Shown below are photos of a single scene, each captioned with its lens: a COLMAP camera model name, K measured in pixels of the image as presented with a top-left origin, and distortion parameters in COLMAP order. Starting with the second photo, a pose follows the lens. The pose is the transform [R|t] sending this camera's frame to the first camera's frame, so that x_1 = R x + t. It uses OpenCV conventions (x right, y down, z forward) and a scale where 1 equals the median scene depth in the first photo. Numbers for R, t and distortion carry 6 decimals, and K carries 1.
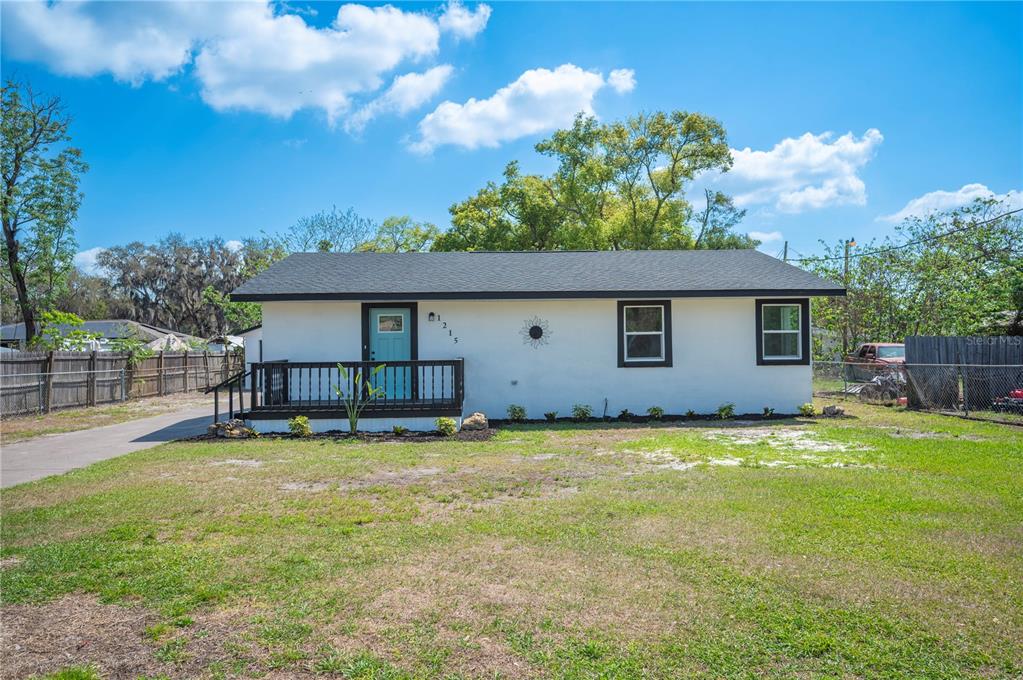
lens RADIAL K [[724.8, 0, 509.7], [0, 724.8, 340.9], [0, 0, 1]] dist [-0.000980, 0.000392]
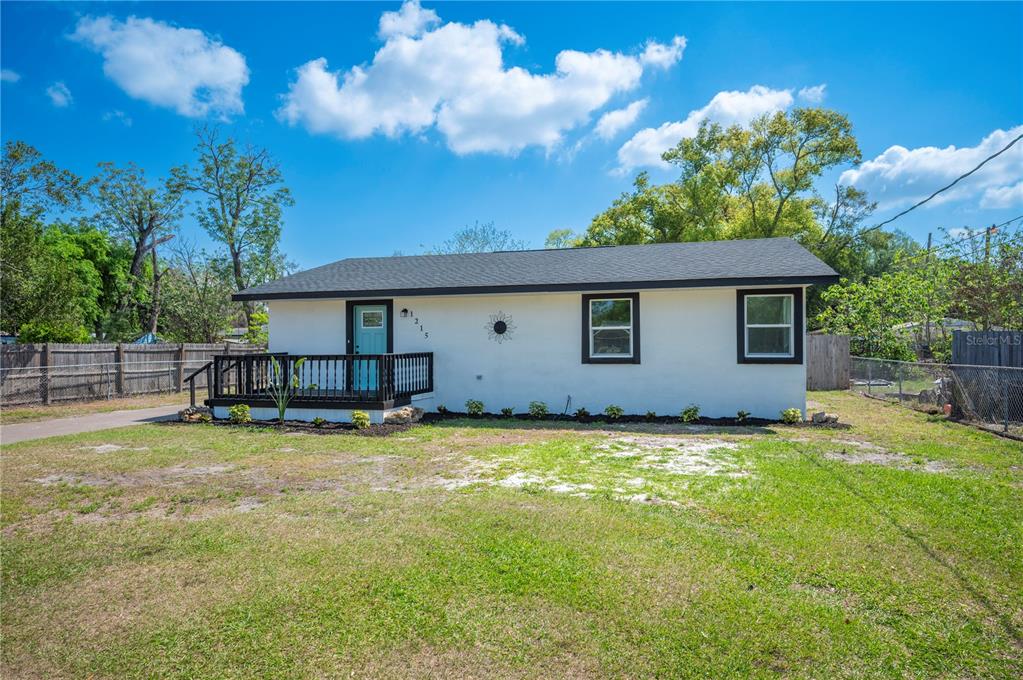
lens RADIAL K [[615.1, 0, 514.0], [0, 615.1, 340.2], [0, 0, 1]] dist [-0.006840, 0.000936]
pose [[0.954354, 0.003218, -0.298660, 0.245913], [-0.001799, 0.999986, 0.005027, 0.001240], [0.298672, -0.004260, 0.954346, 0.156923]]
